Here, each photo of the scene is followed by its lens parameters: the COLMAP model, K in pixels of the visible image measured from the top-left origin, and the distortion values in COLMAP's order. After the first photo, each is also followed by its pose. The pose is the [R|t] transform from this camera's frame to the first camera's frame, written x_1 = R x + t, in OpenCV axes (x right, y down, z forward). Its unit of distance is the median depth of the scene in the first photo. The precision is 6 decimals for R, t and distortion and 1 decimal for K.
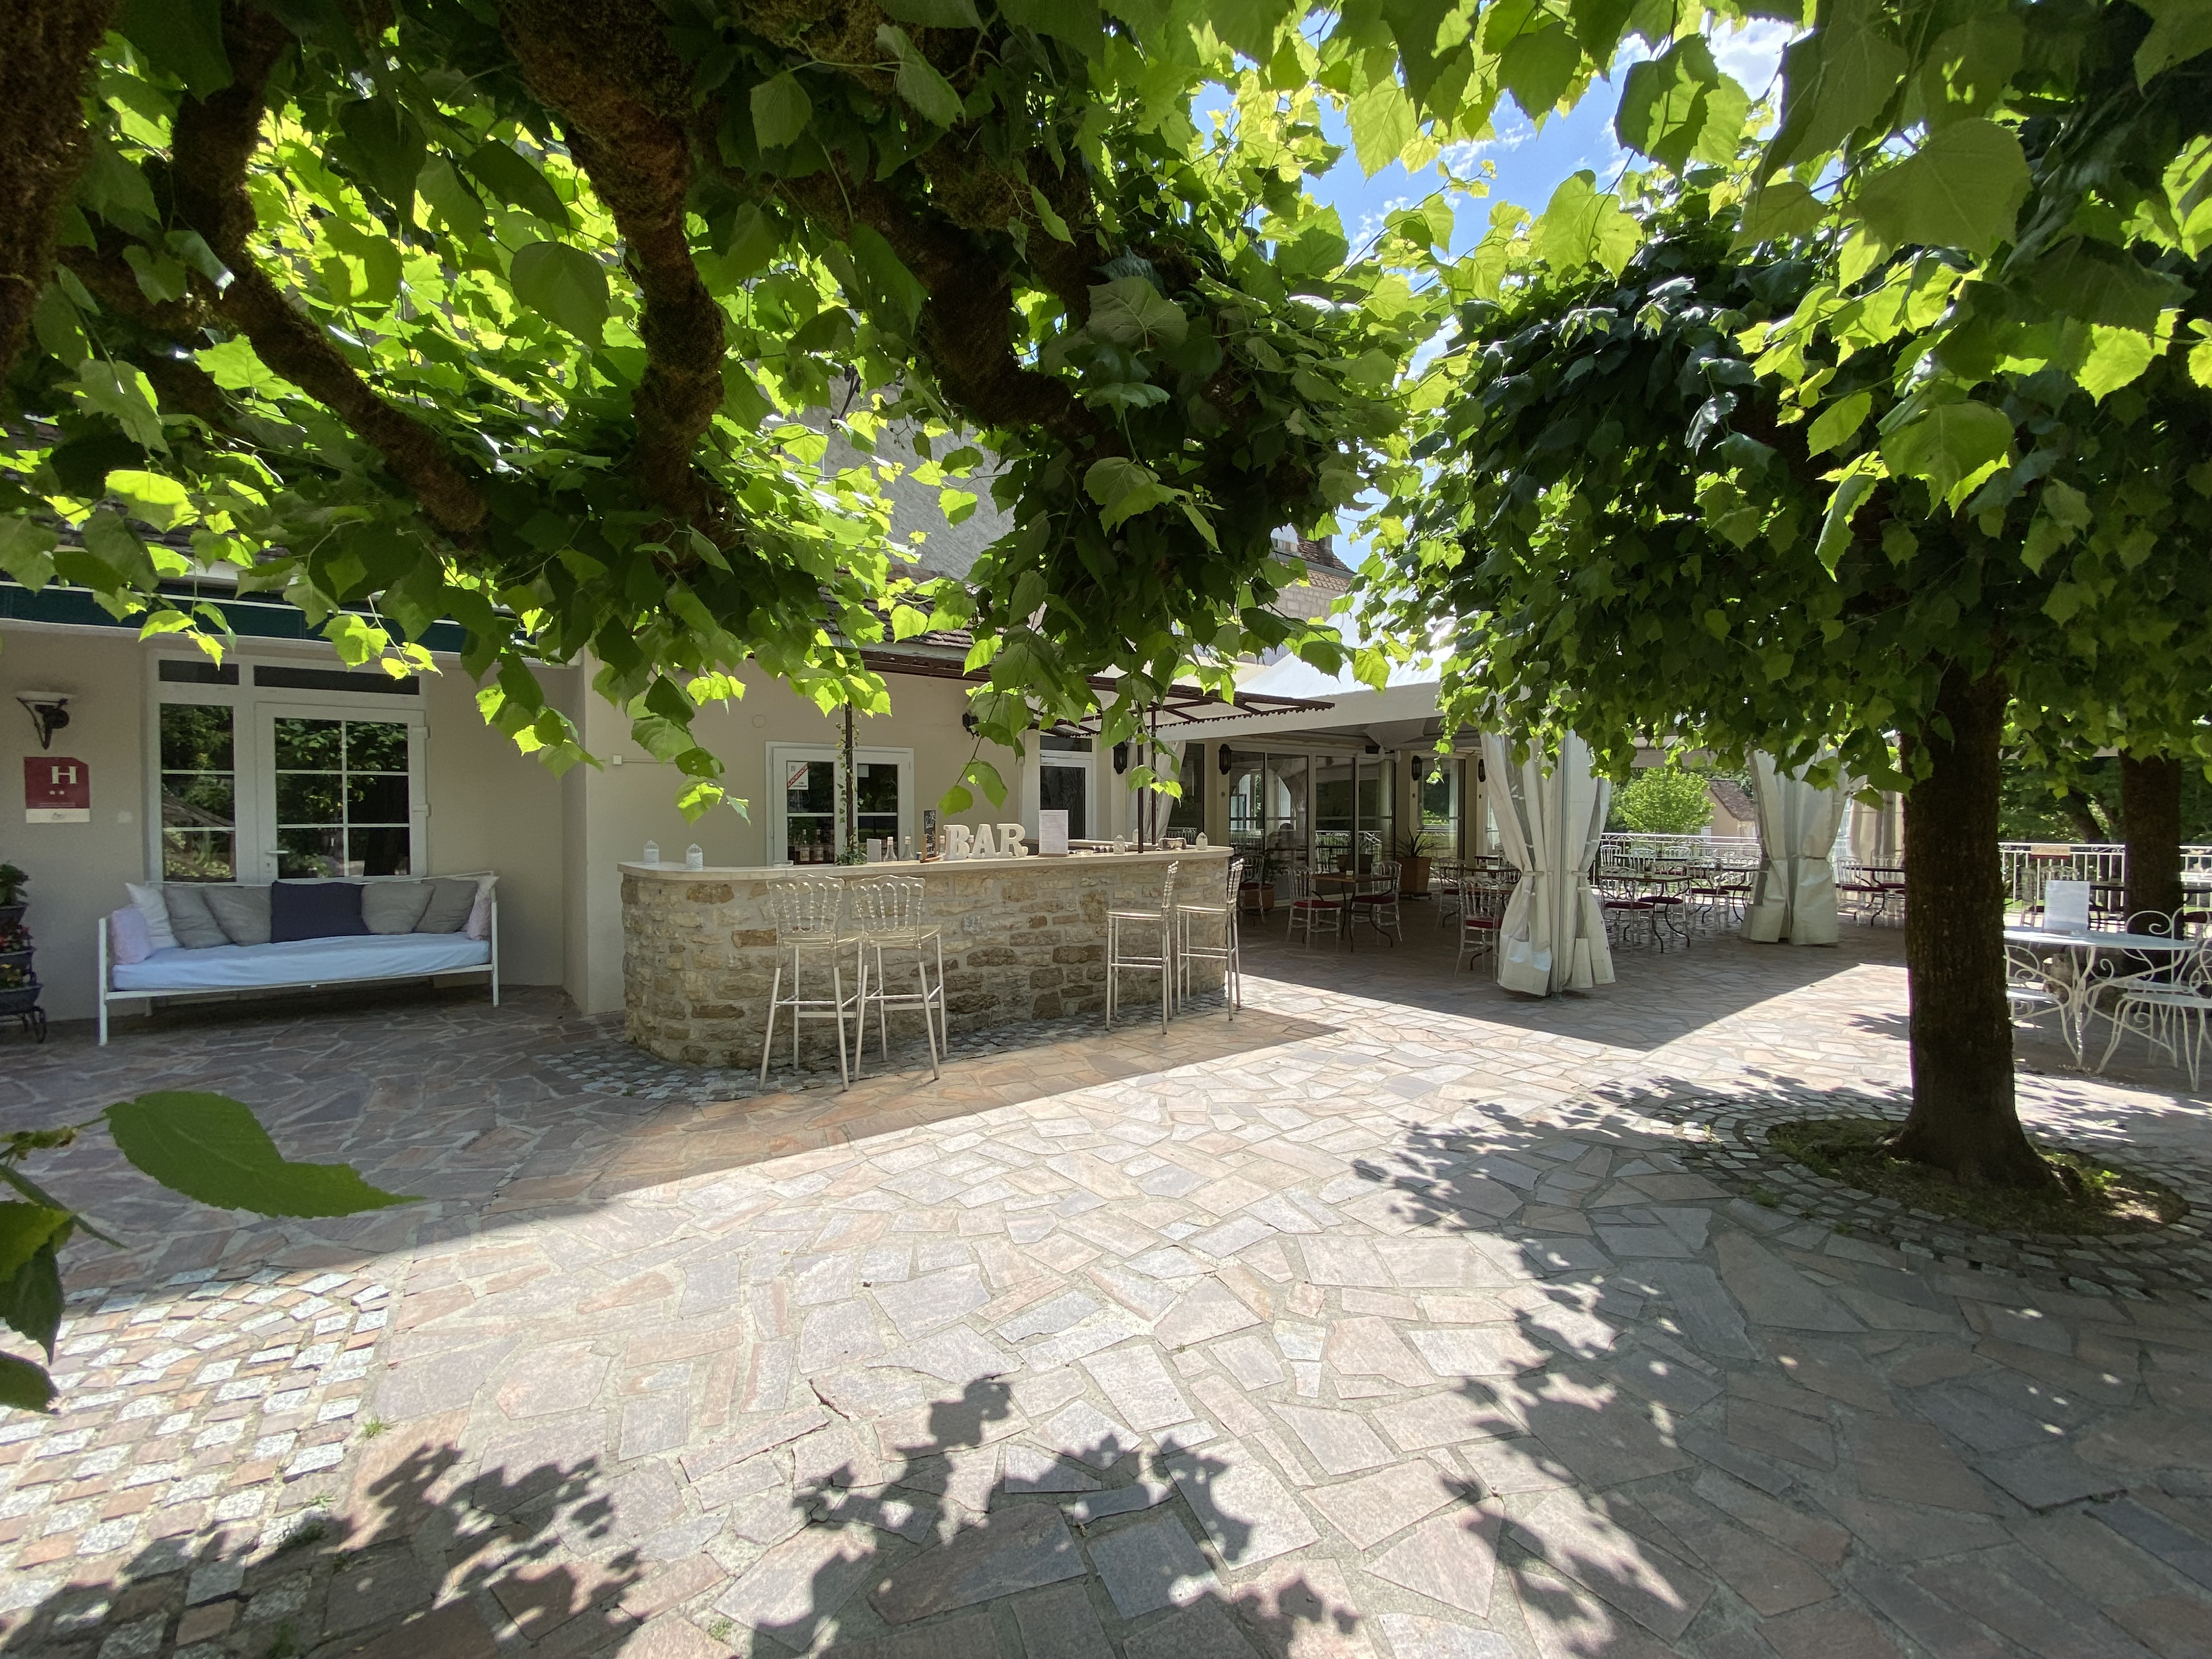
lens RADIAL K [[897.4, 0, 1100.7], [0, 897.4, 837.2], [0, 0, 1]] dist [0.035865, -0.032089]
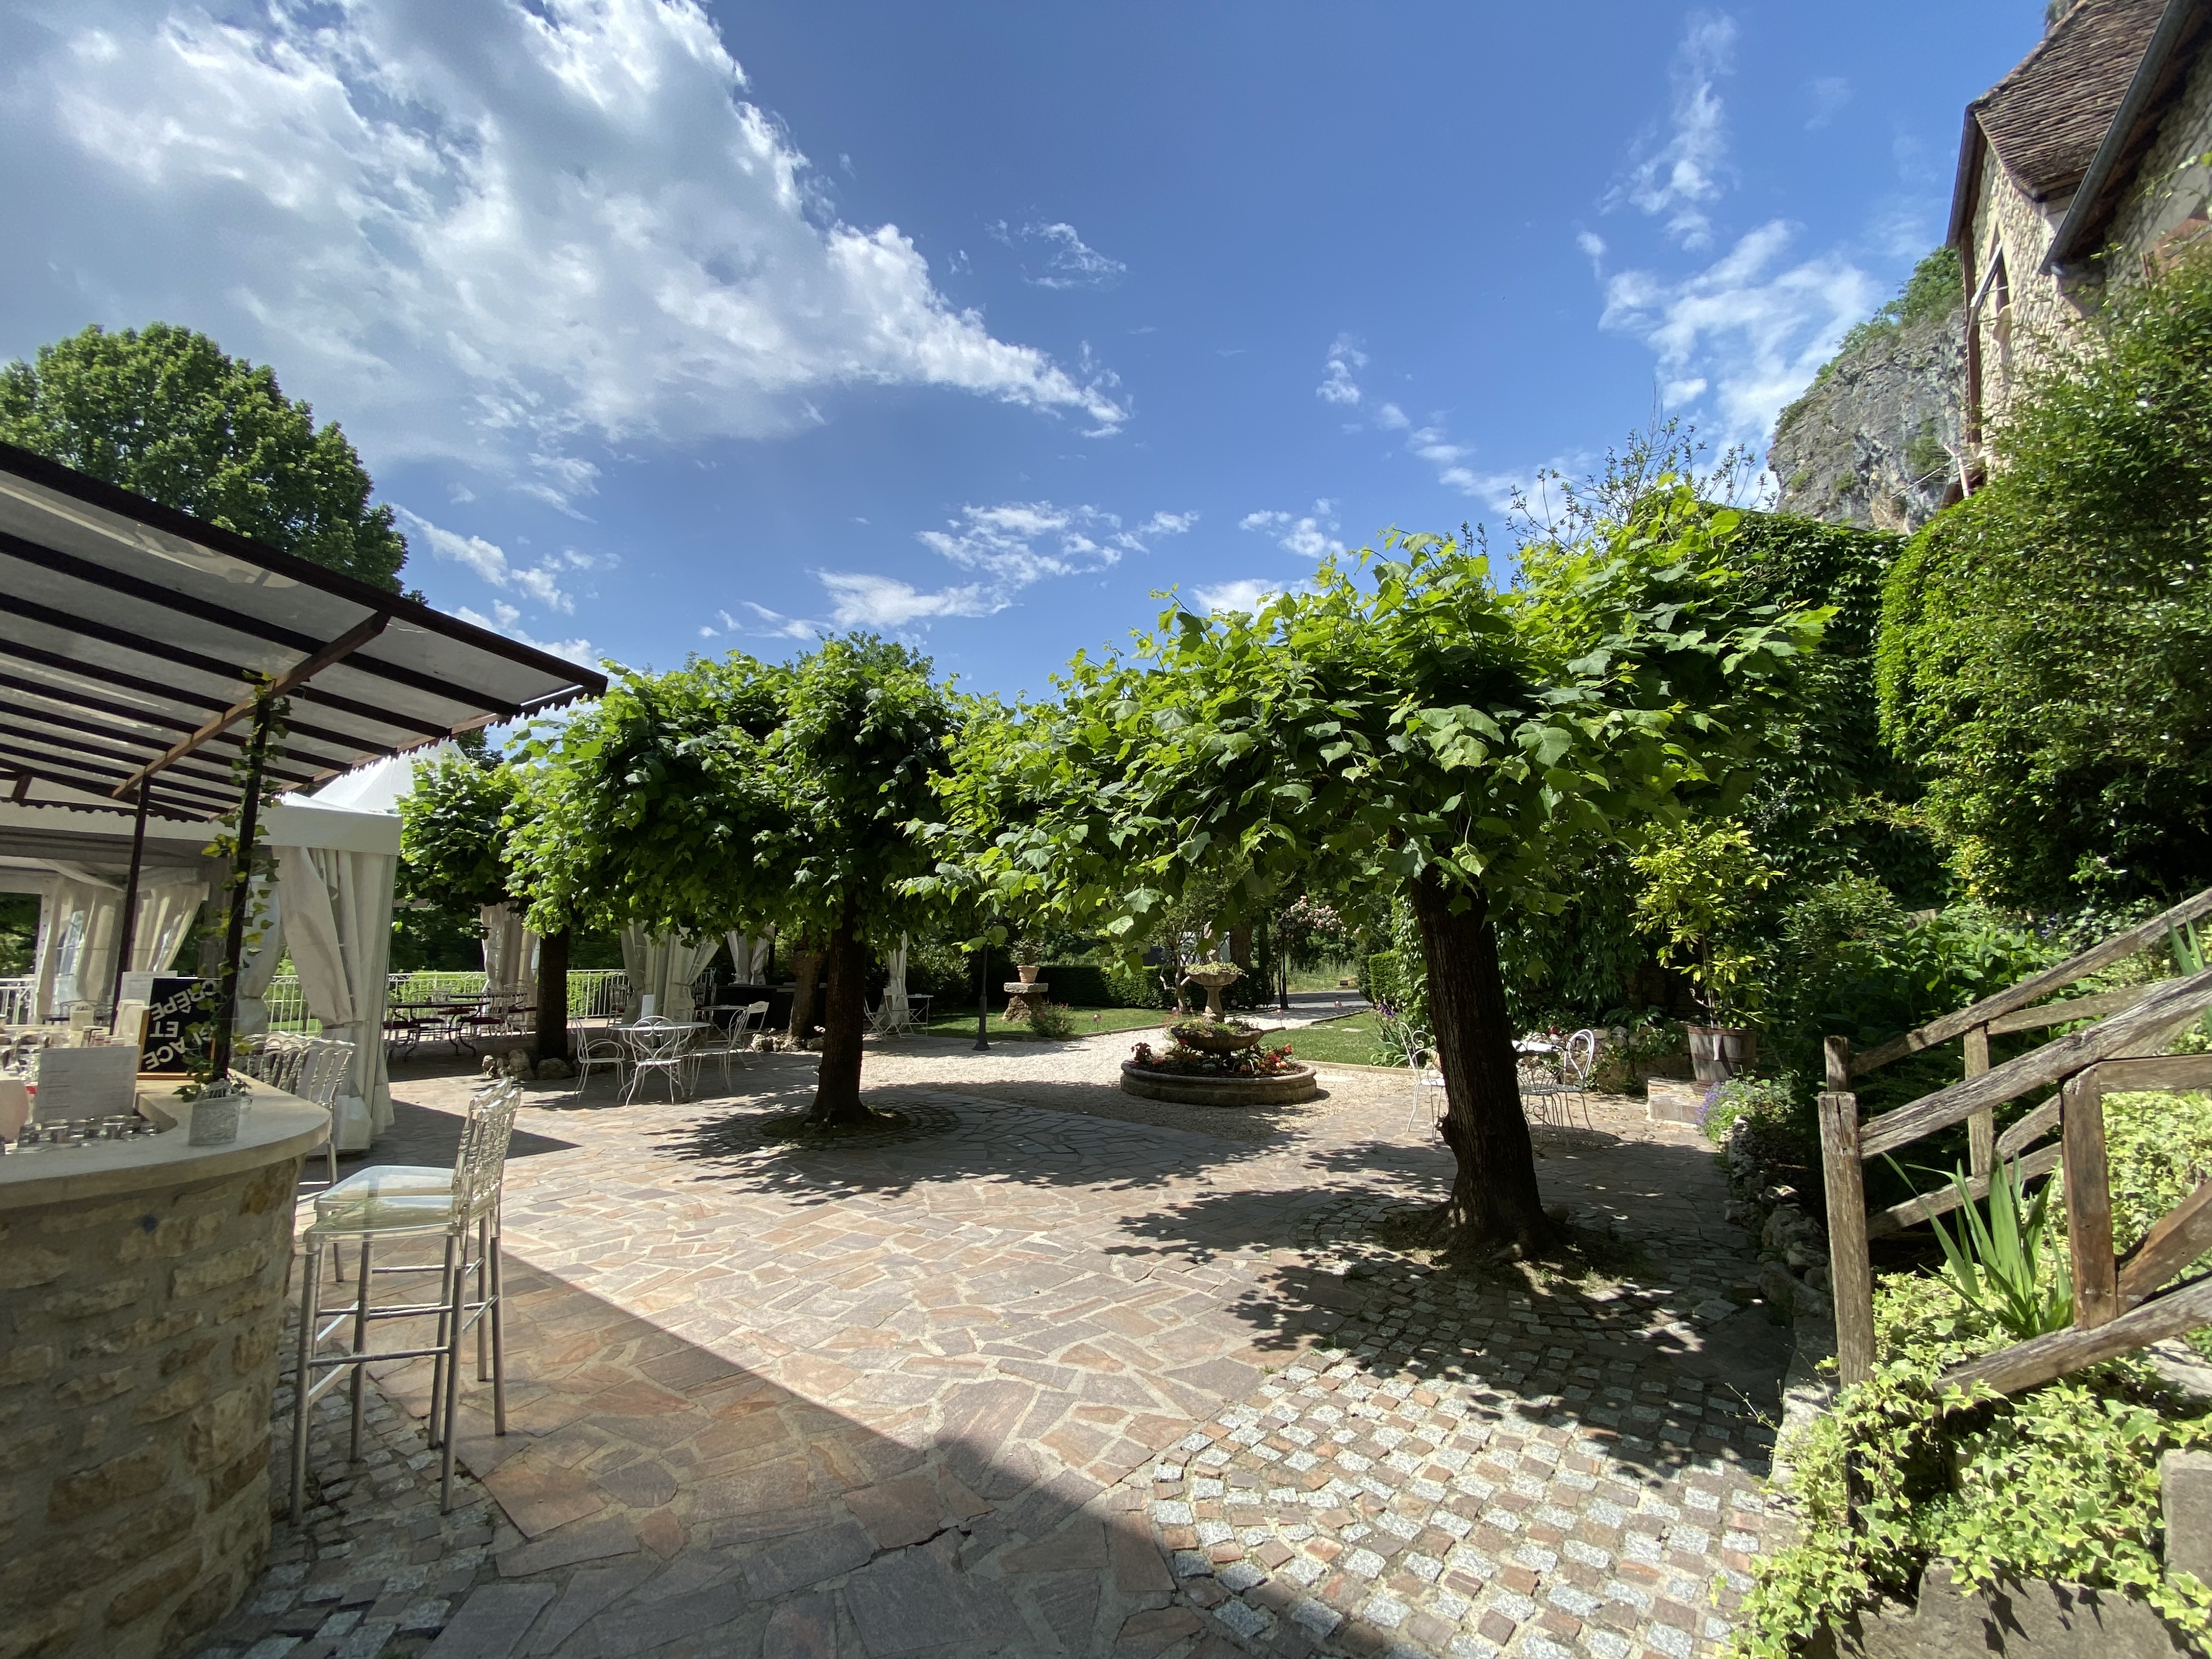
lens RADIAL K [[892.9, 0, 1098.4], [0, 892.9, 832.5], [0, 0, 1]] dist [0.053613, -0.041557]
pose [[-0.291007, 0.099589, 0.951524, -2.650567], [0.015897, 0.994933, -0.099271, -0.186136], [-0.956589, -0.013762, -0.291116, 1.981692]]
